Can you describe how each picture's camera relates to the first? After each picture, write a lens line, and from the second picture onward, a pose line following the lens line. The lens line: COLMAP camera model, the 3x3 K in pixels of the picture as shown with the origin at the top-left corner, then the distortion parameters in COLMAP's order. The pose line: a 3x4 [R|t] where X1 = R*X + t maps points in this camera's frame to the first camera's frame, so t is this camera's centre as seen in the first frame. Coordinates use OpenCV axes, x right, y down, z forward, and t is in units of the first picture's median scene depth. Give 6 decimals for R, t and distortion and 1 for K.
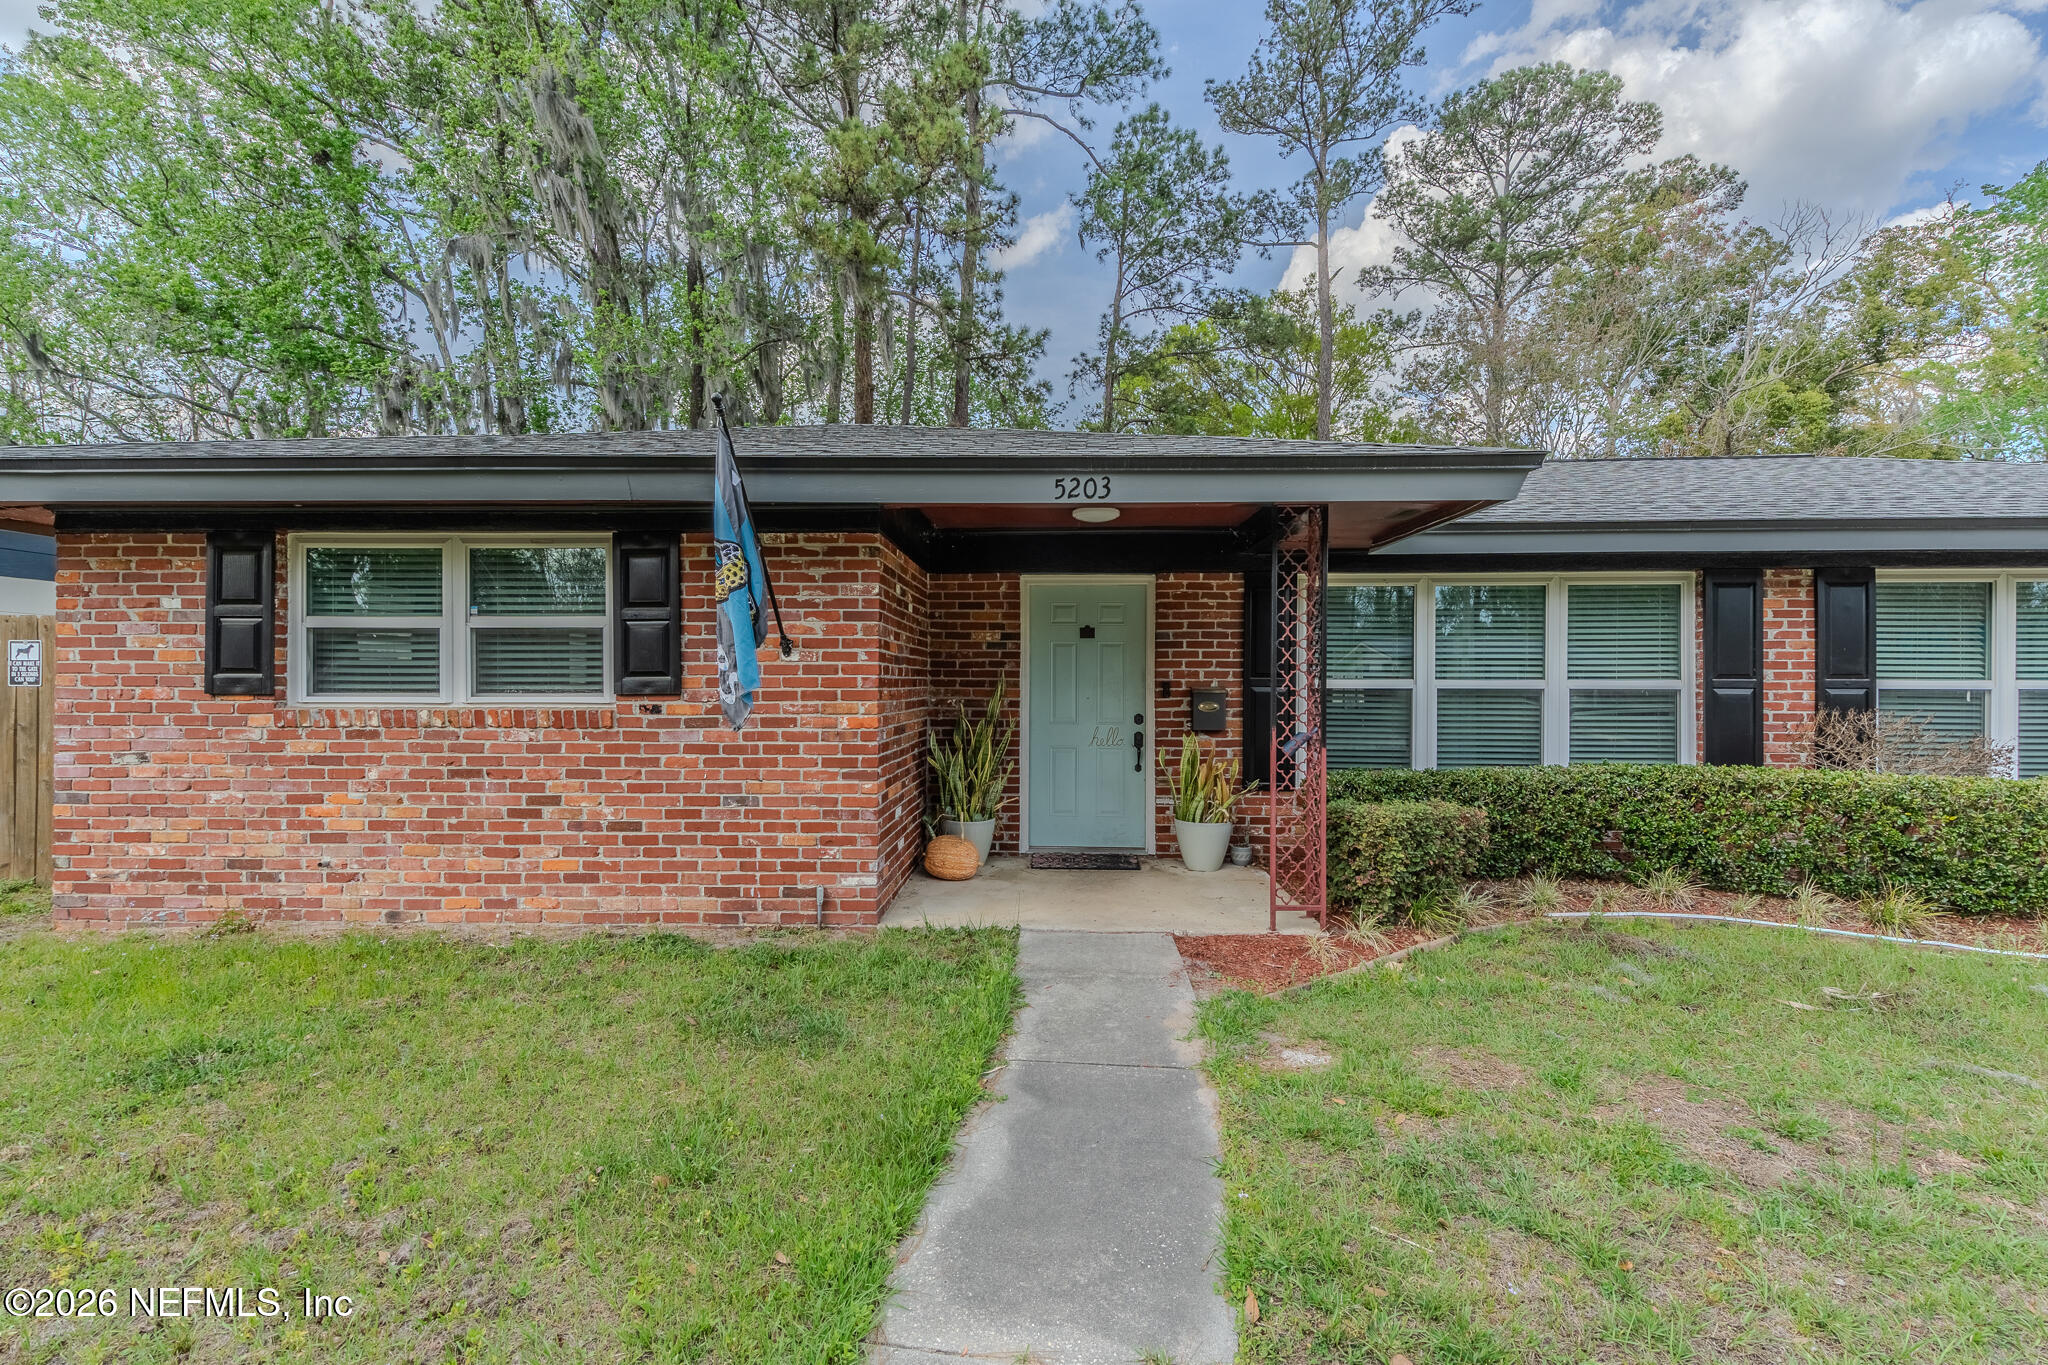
lens RADIAL K [[898.3, 0, 1020.1], [0, 898.3, 683.1], [0, 0, 1]] dist [0.048838, -0.013918]
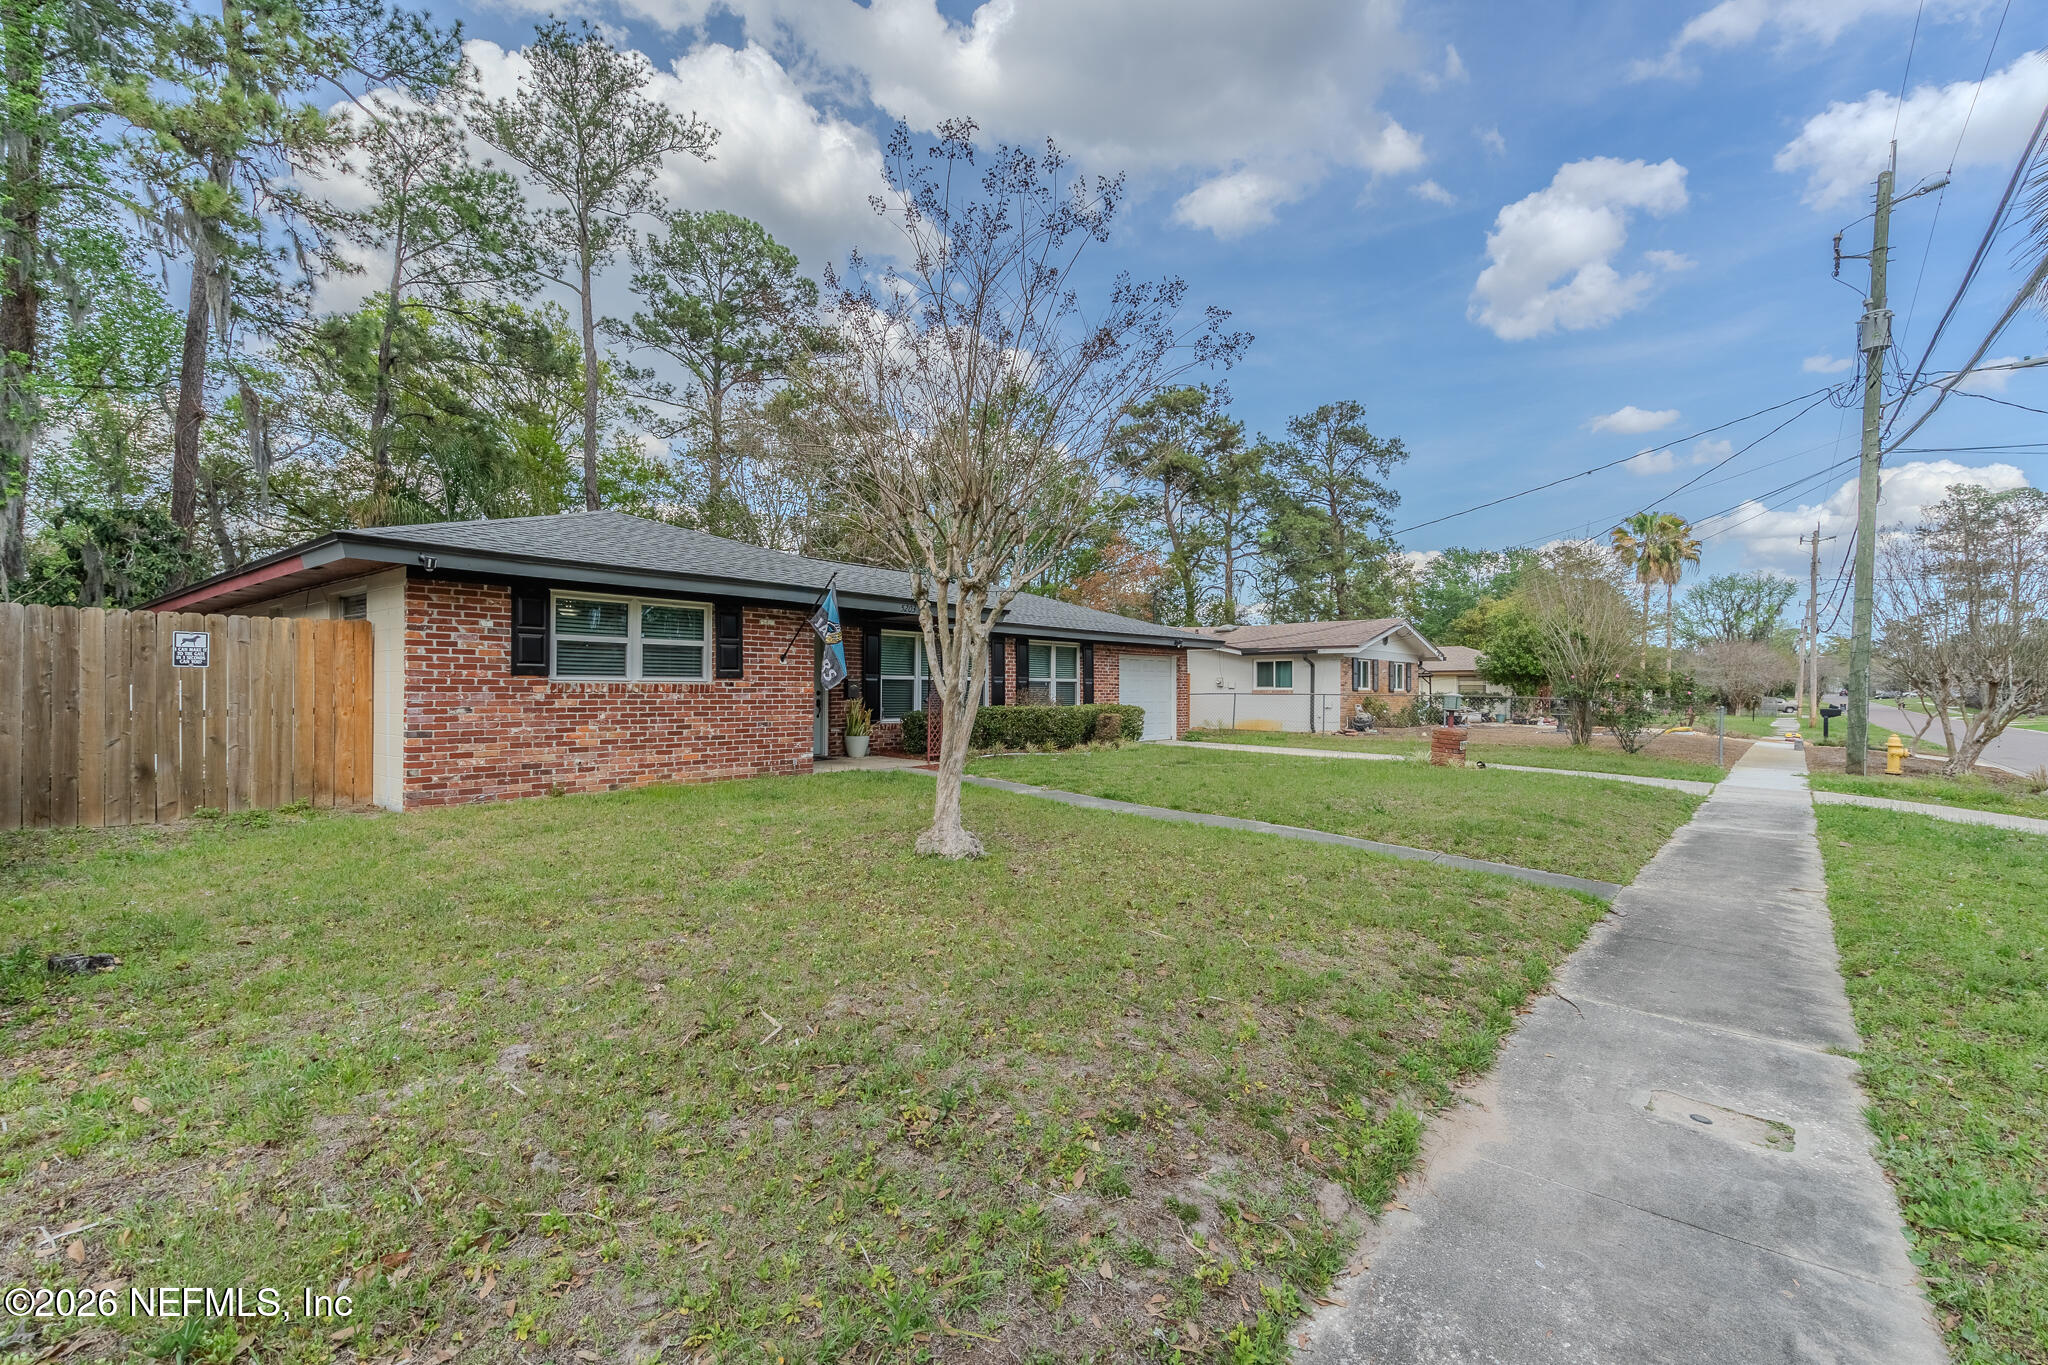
lens RADIAL K [[898.3, 0, 1020.1], [0, 898.3, 683.1], [0, 0, 1]] dist [0.048838, -0.013918]
pose [[0.612174, 0.006523, 0.790696, -1.526090], [-0.006365, 0.999974, -0.003321, 0.025696], [-0.790697, -0.003000, 0.612200, -0.814271]]
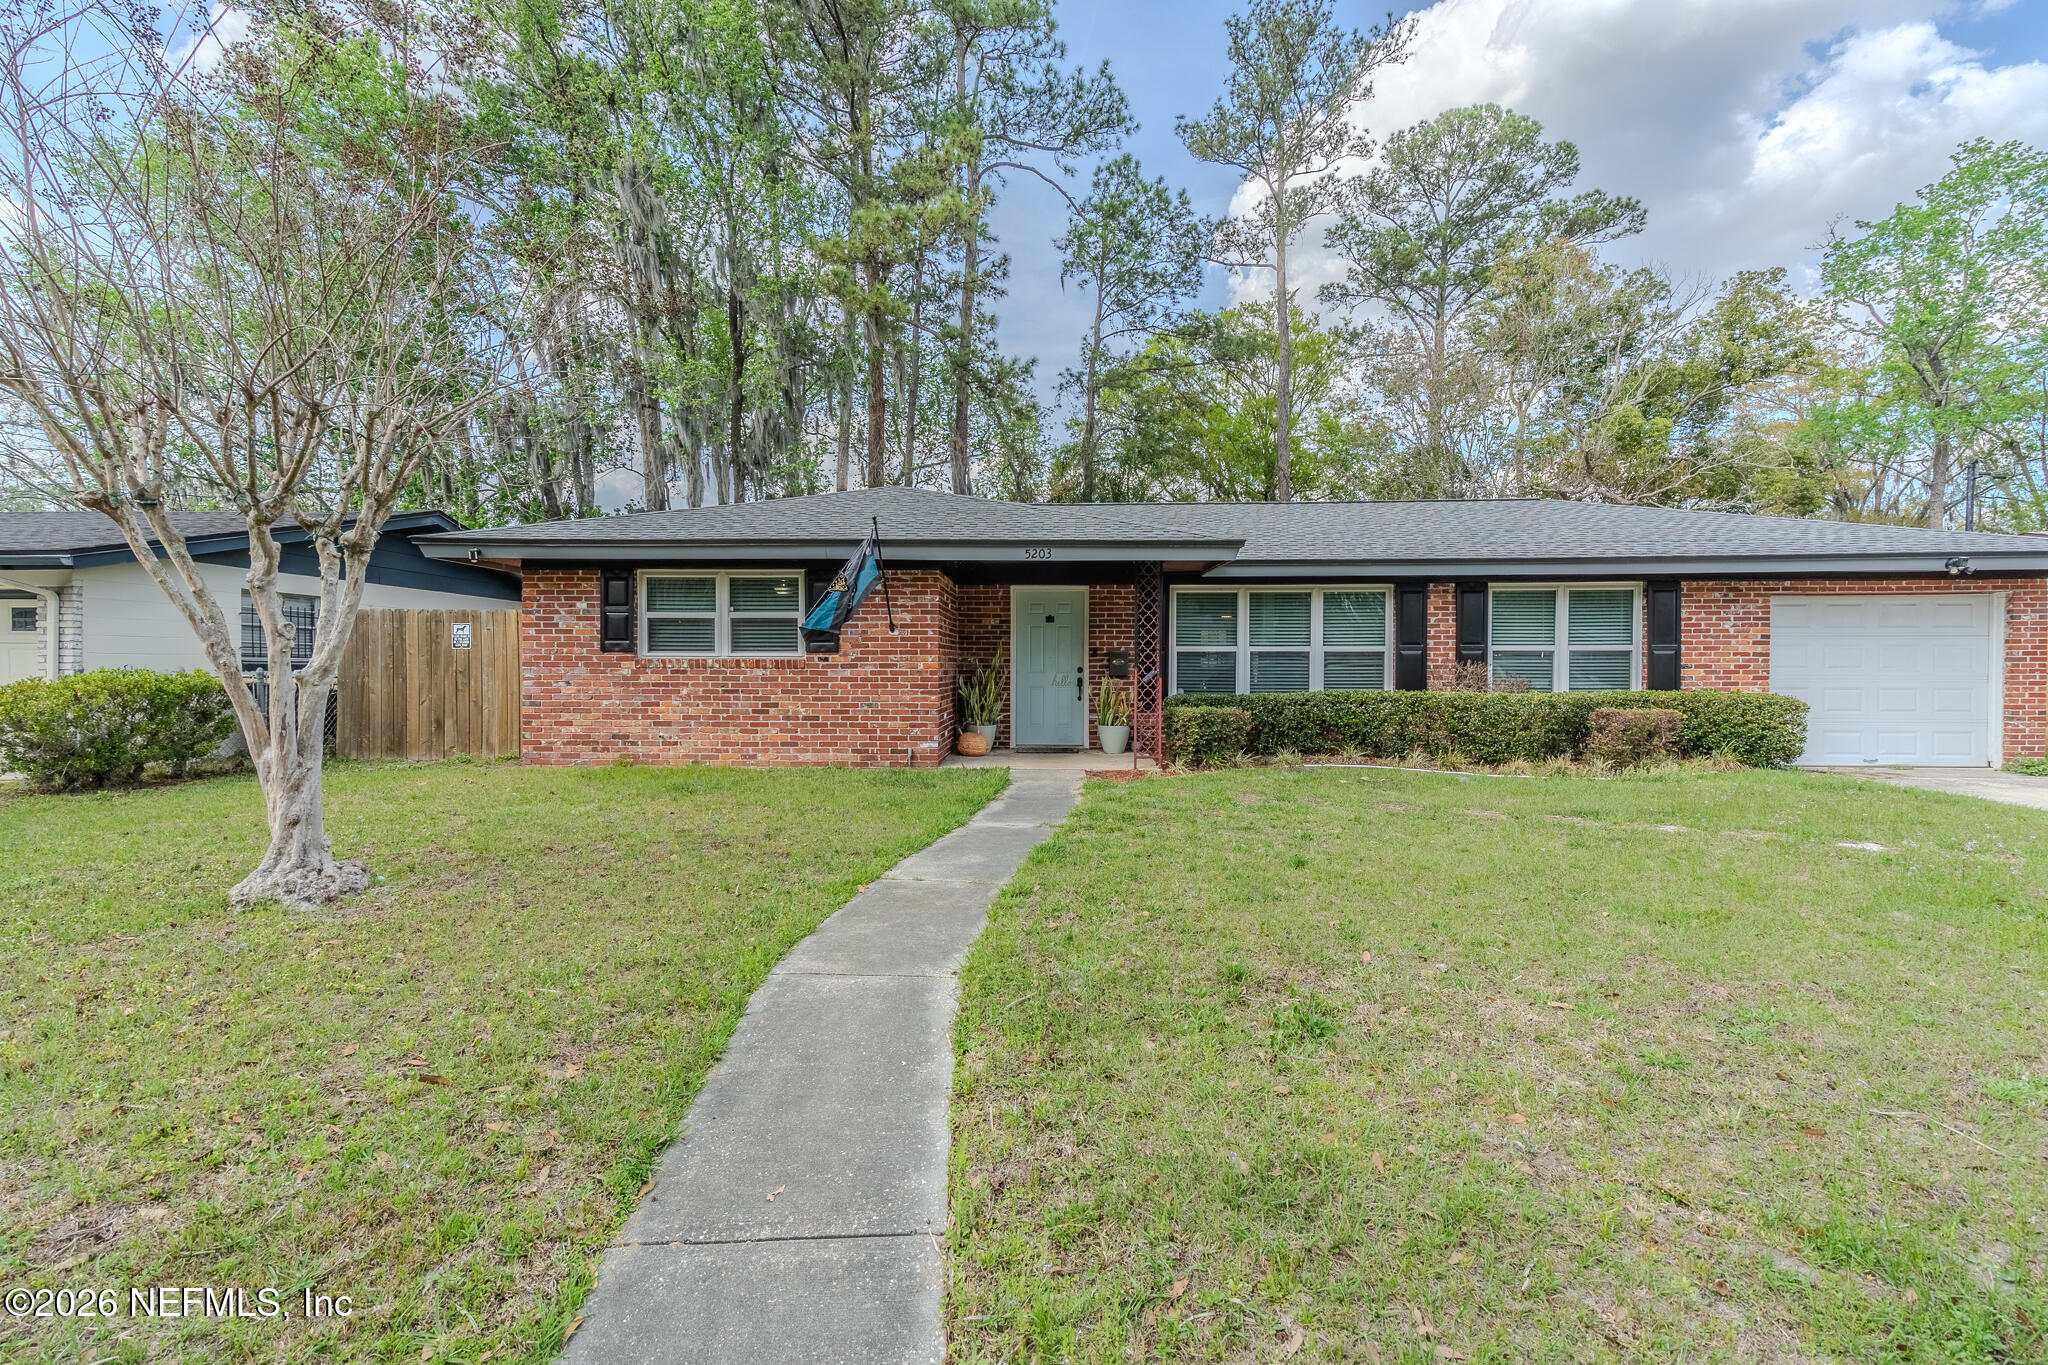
lens RADIAL K [[898.3, 0, 1020.1], [0, 898.3, 683.1], [0, 0, 1]] dist [0.048838, -0.013918]
pose [[0.999960, -0.000559, 0.008950, 0.004067], [0.000351, 0.999729, 0.023275, 0.031694], [-0.008960, -0.023271, 0.999689, -0.866099]]
